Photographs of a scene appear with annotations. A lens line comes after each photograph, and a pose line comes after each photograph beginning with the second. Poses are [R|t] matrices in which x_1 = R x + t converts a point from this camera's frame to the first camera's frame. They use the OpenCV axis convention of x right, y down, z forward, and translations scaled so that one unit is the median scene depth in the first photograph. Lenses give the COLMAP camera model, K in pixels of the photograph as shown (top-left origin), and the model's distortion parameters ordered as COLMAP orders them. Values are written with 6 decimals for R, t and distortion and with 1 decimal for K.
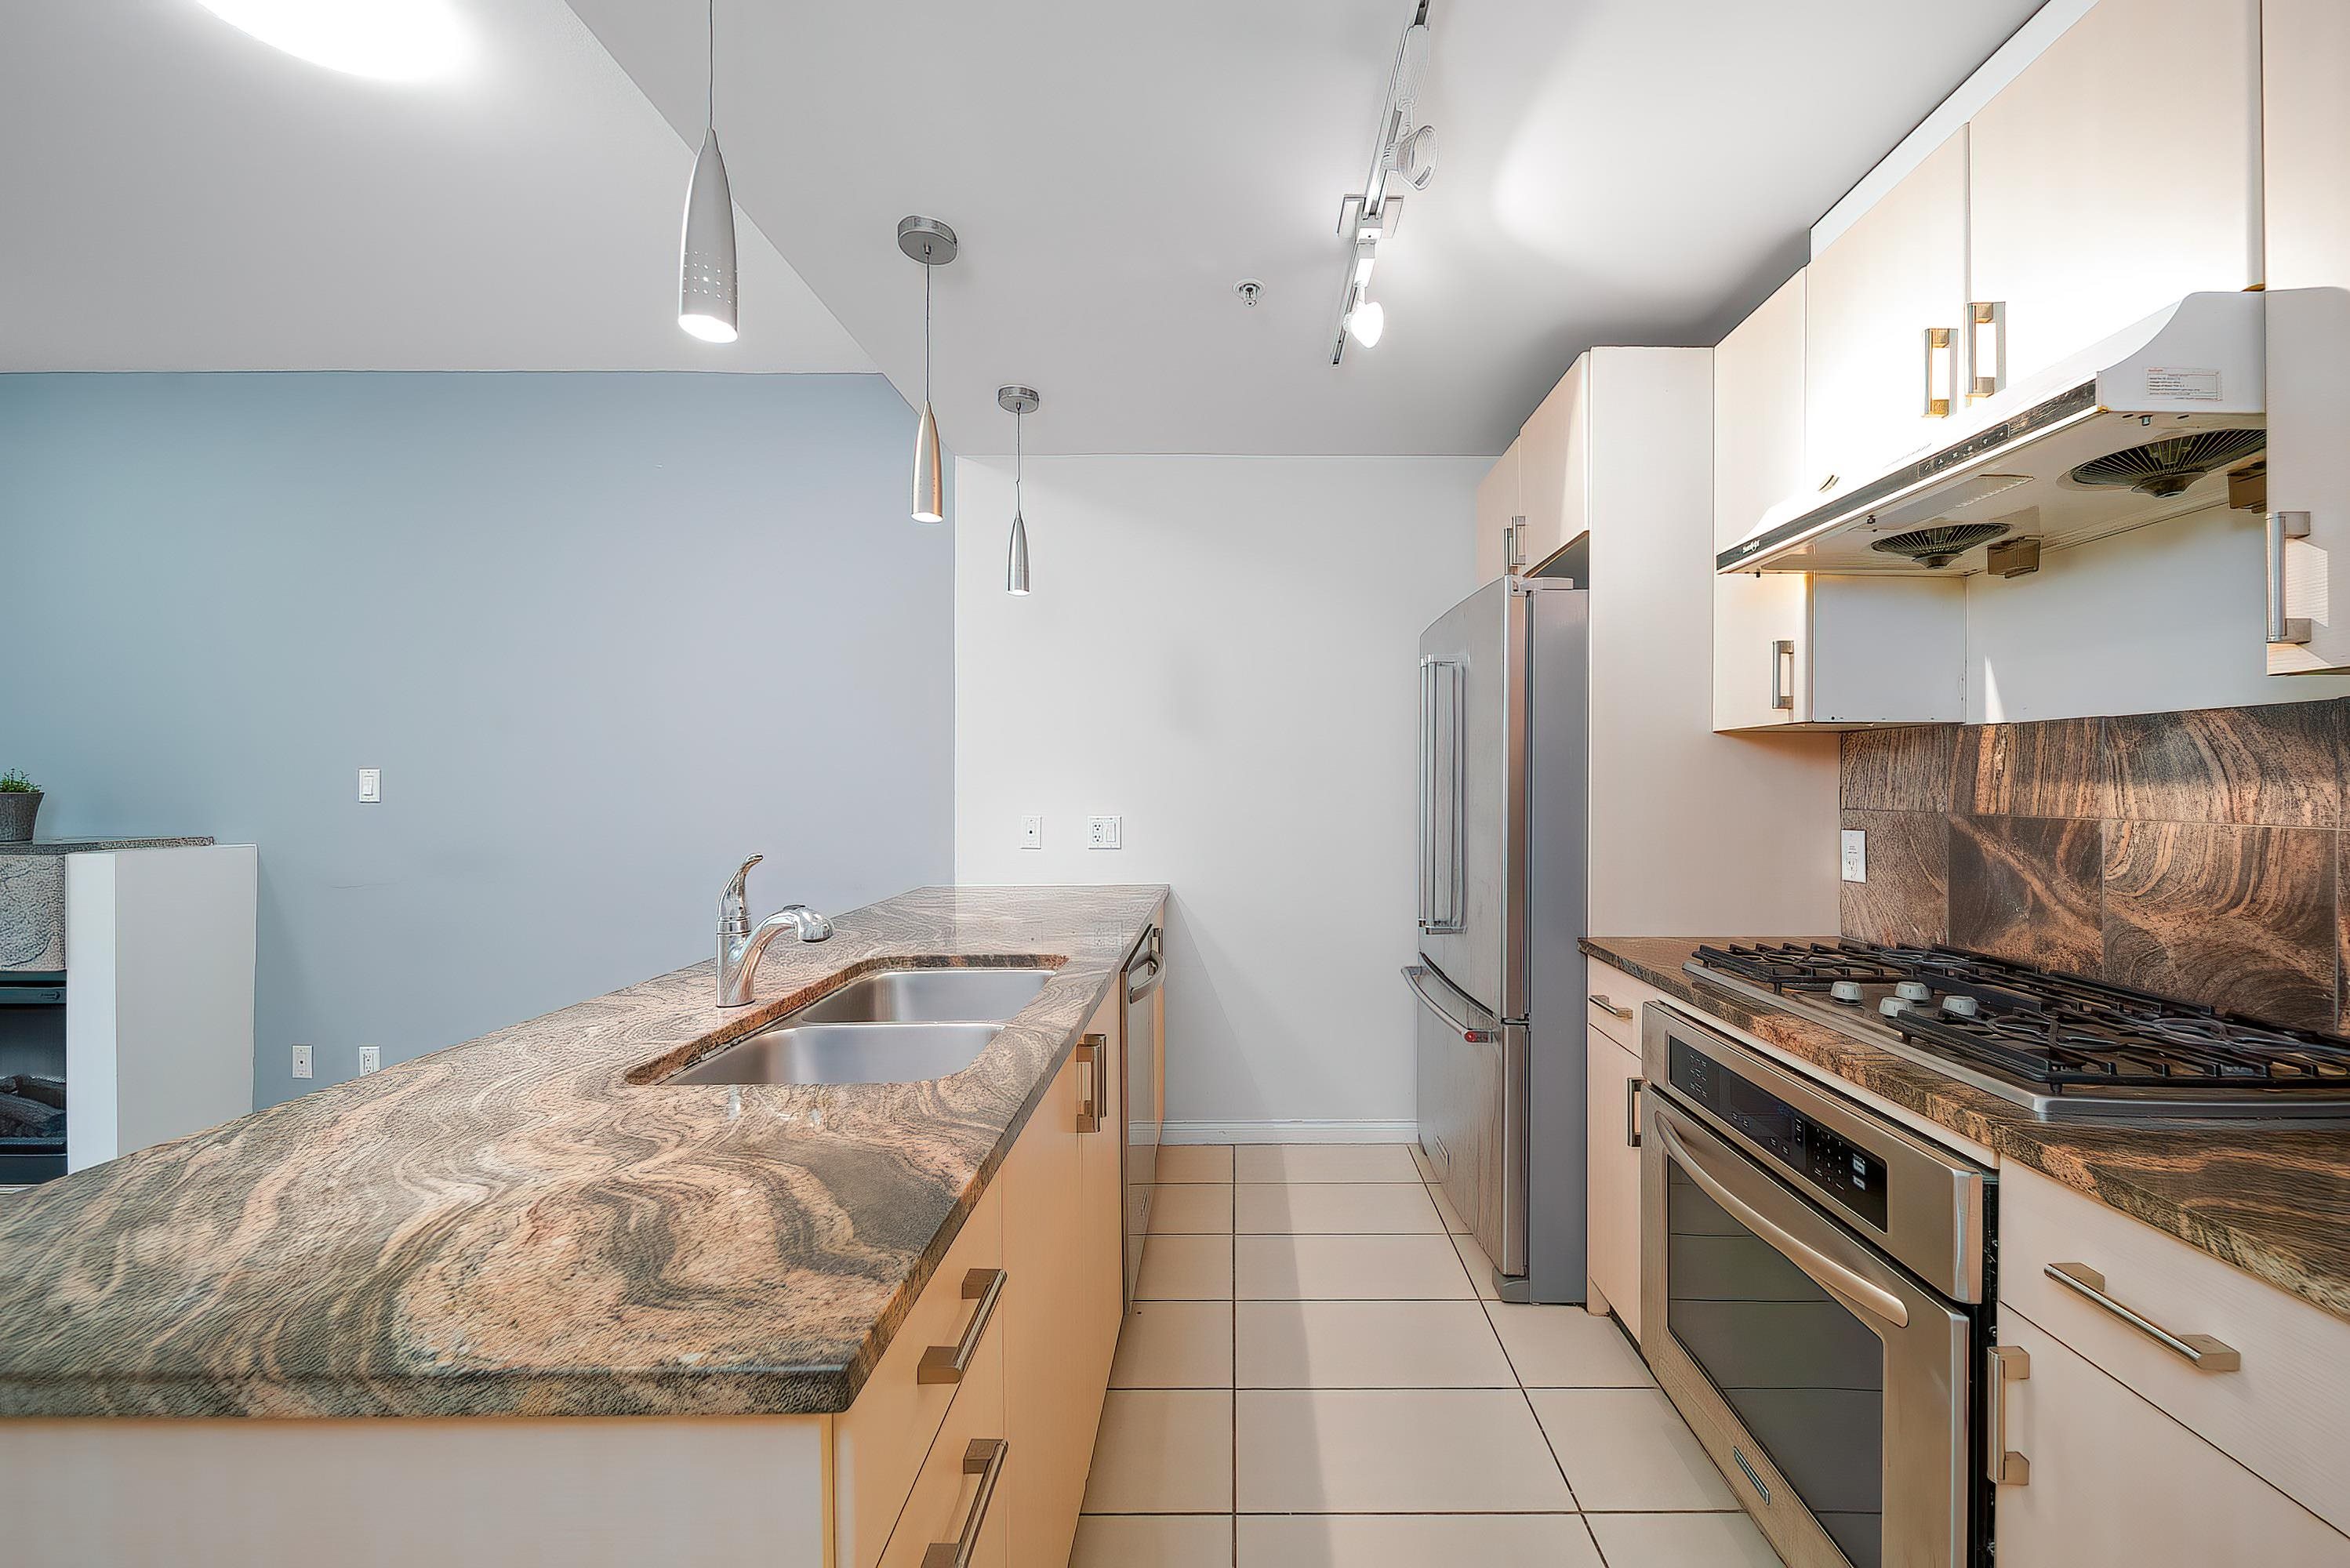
lens RADIAL K [[849.4, 0, 1237.9], [0, 849.4, 785.4], [0, 0, 1]] dist [-0.002931, -0.000597]
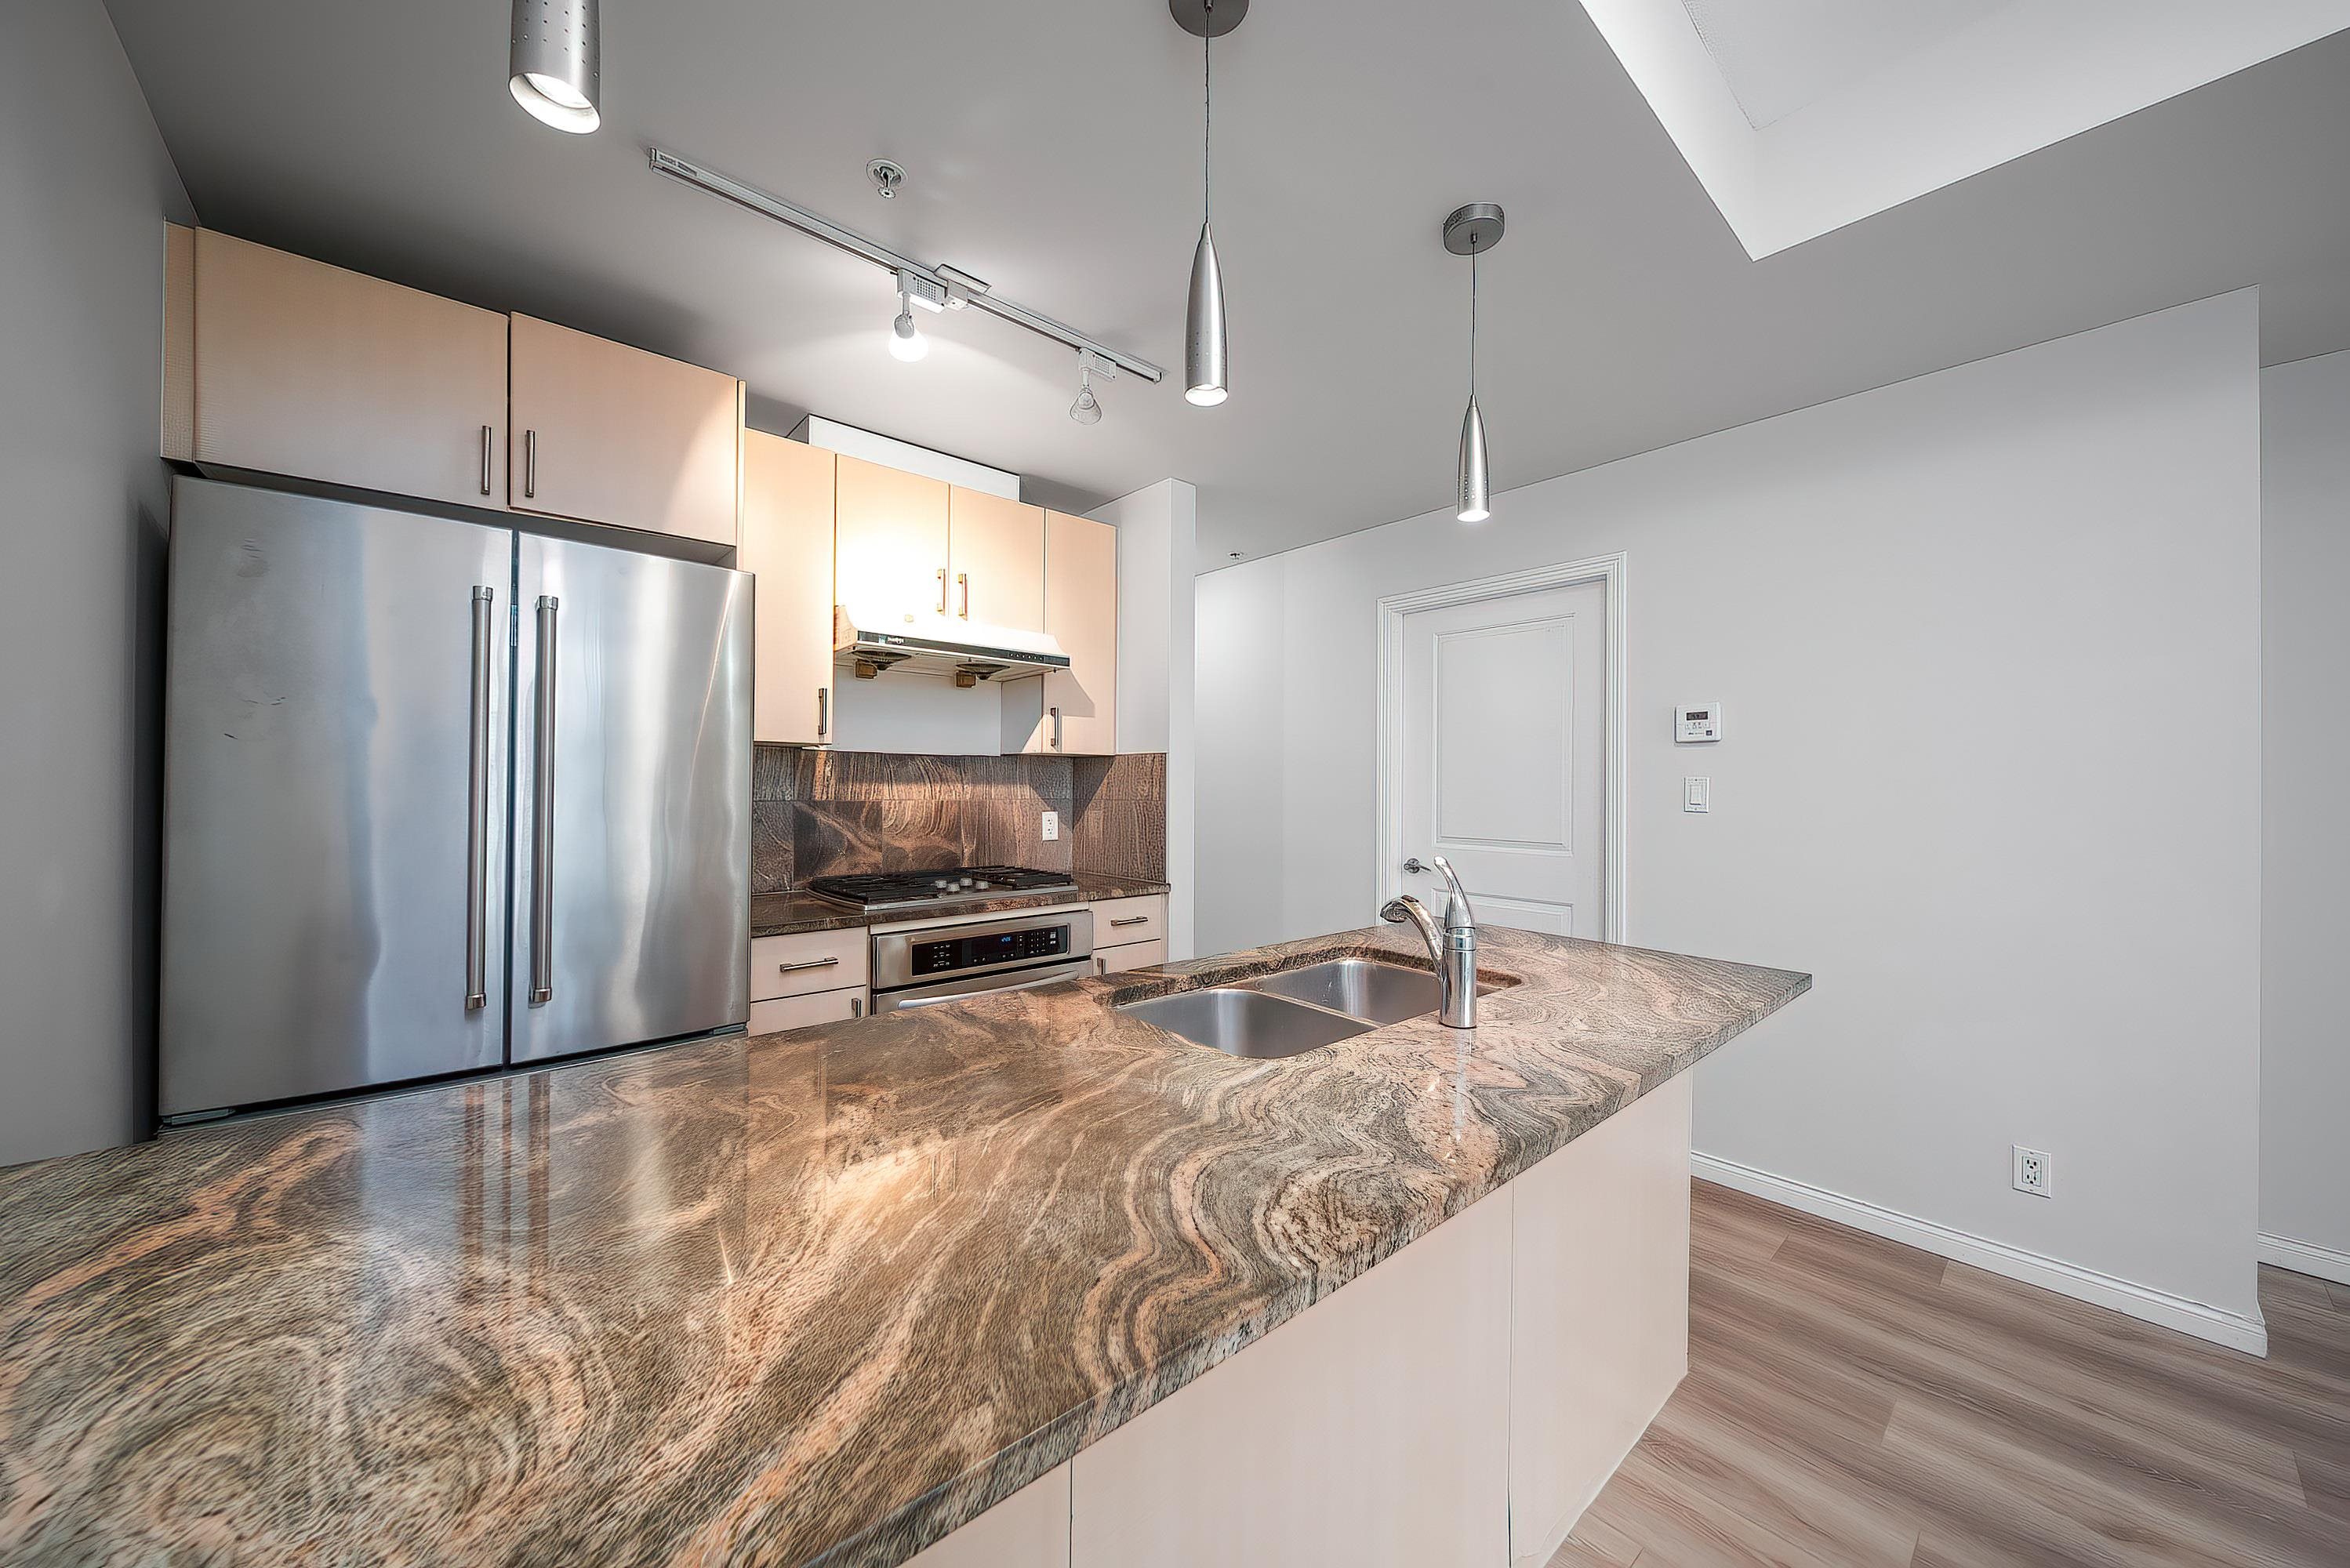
lens RADIAL K [[824.0, 0, 1181.8], [0, 824.0, 781.8], [0, 0, 1]] dist [-0.001867, -0.000415]
pose [[-0.662136, -0.002078, 0.749381, -0.966112], [-0.006106, 0.999978, -0.002623, -0.005636], [-0.749359, -0.006312, -0.662134, 1.653652]]
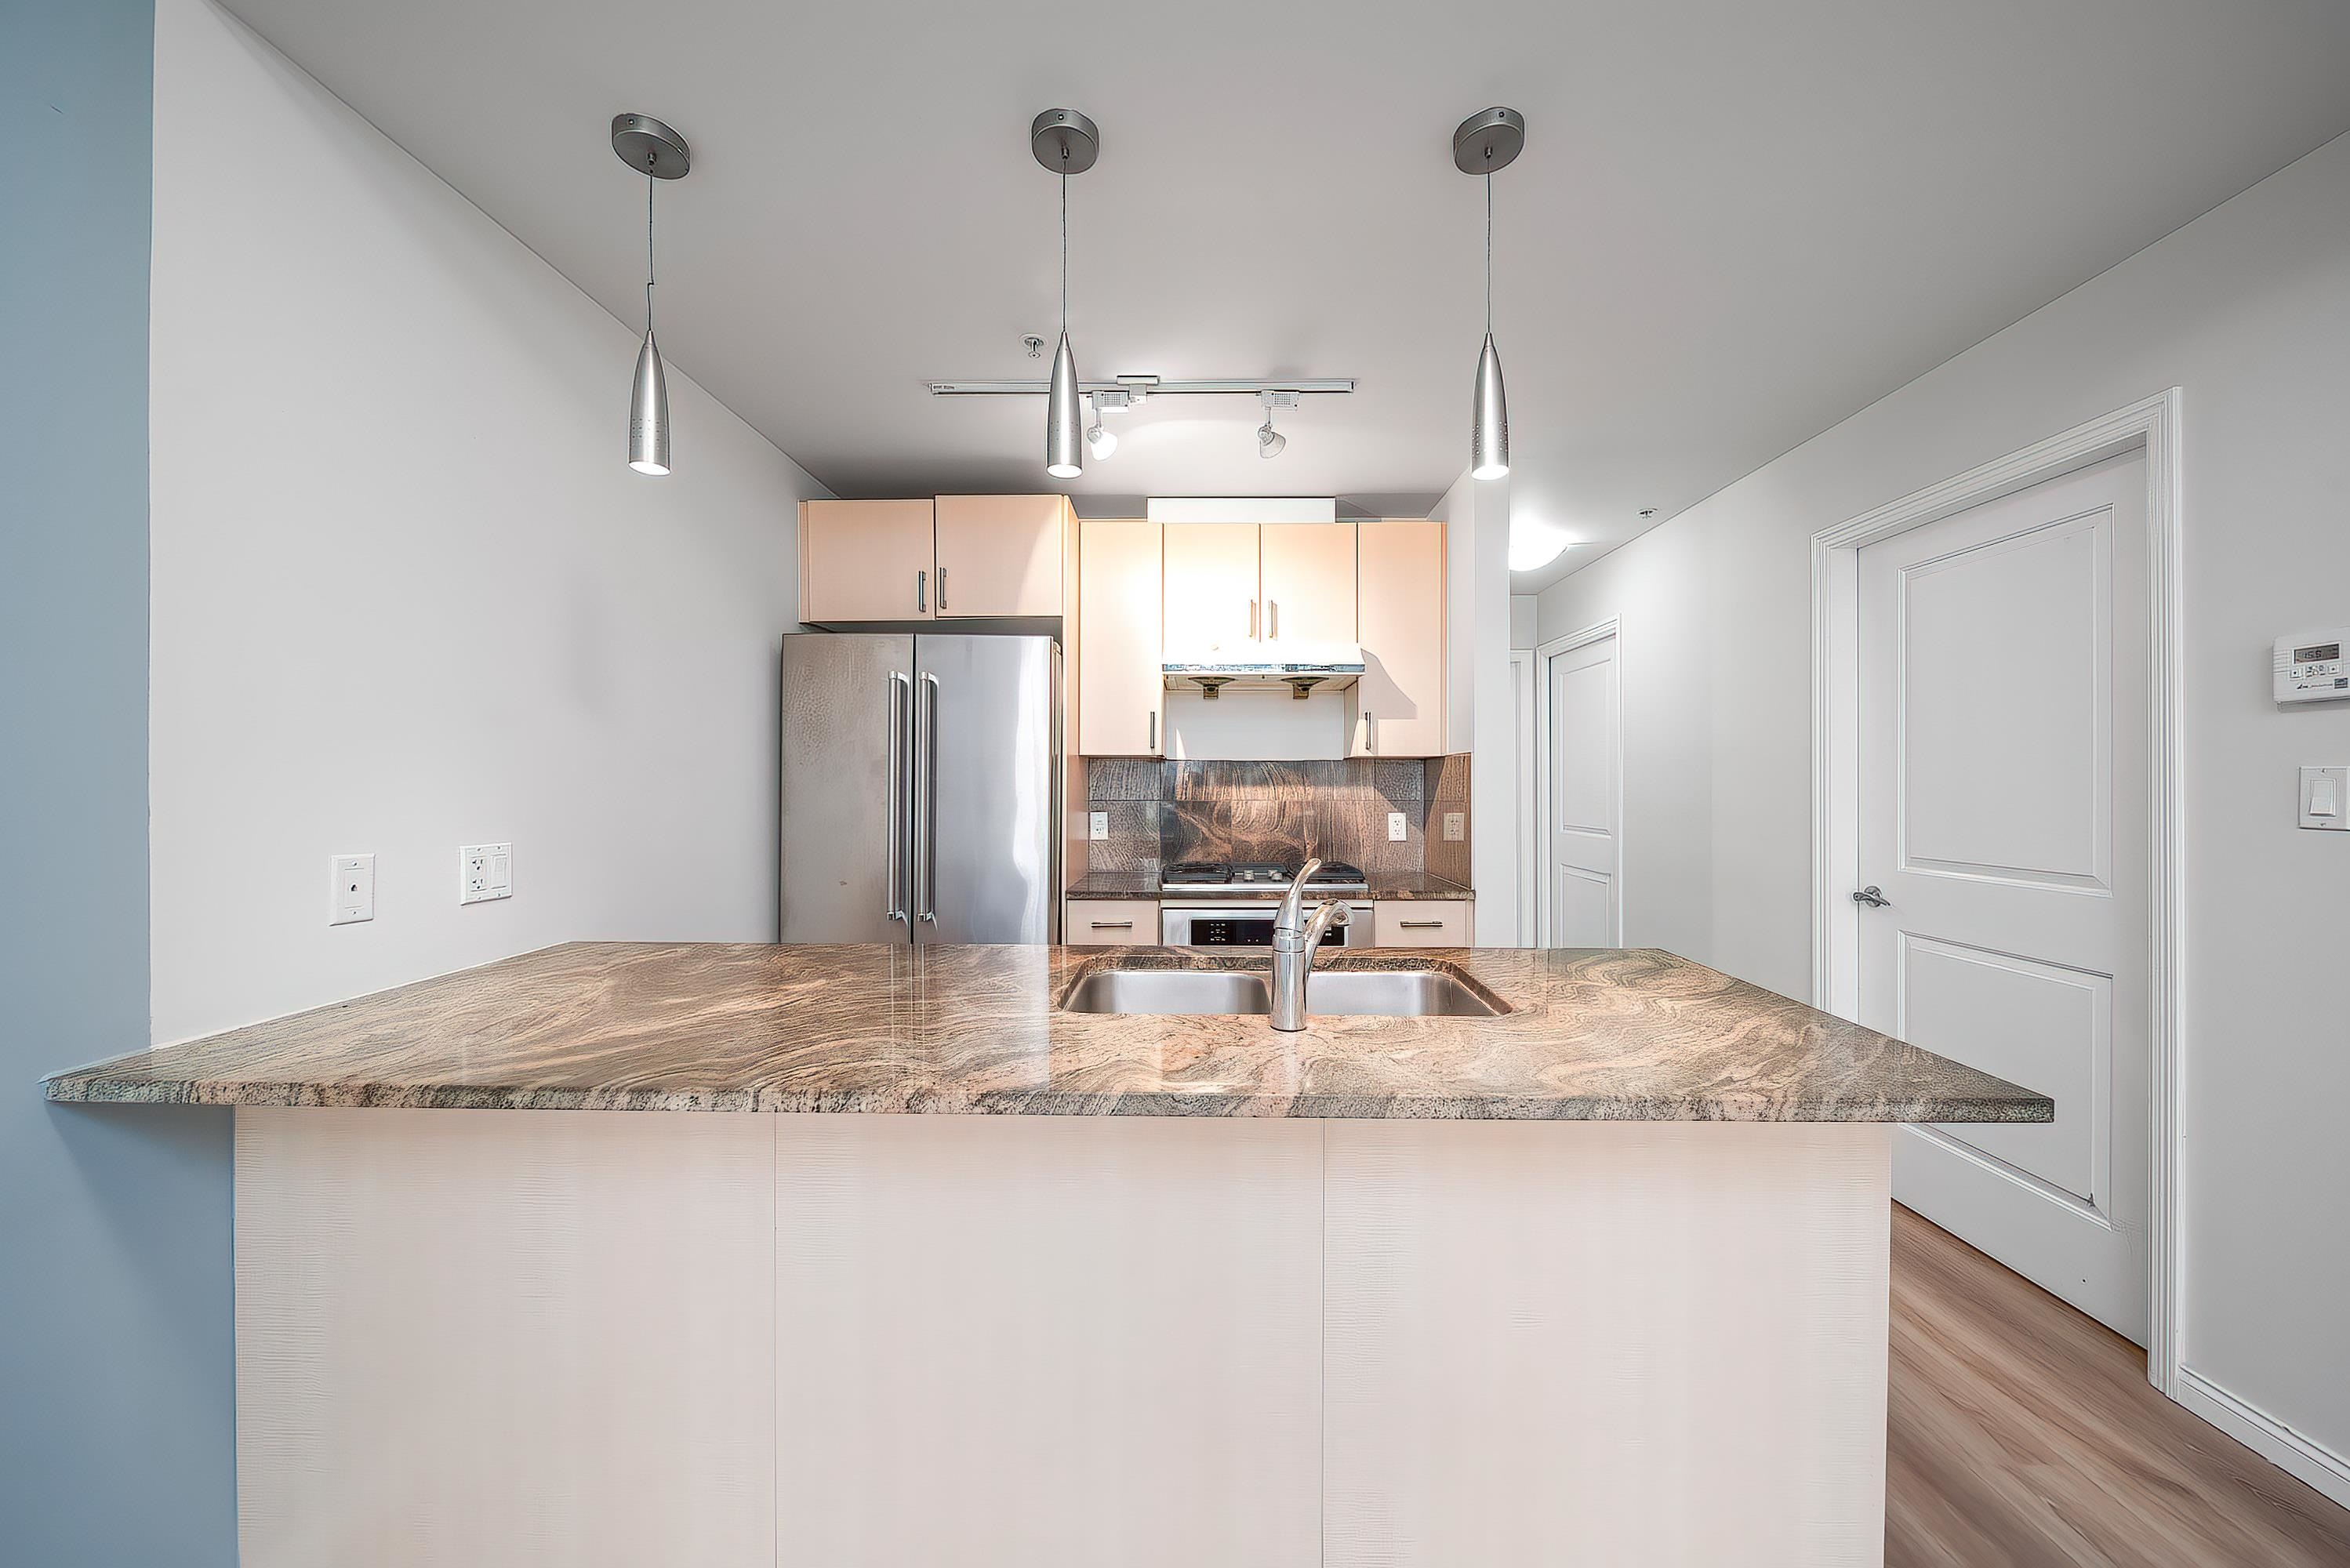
lens RADIAL K [[827.0, 0, 1190.4], [0, 827.0, 785.1], [0, 0, 1]] dist [-0.001945, -0.000425]
pose [[0.015246, 0.000447, 0.999884, -1.347579], [0.001304, 0.999999, -0.000467, -0.005121], [-0.999883, 0.001311, 0.015246, 0.985651]]
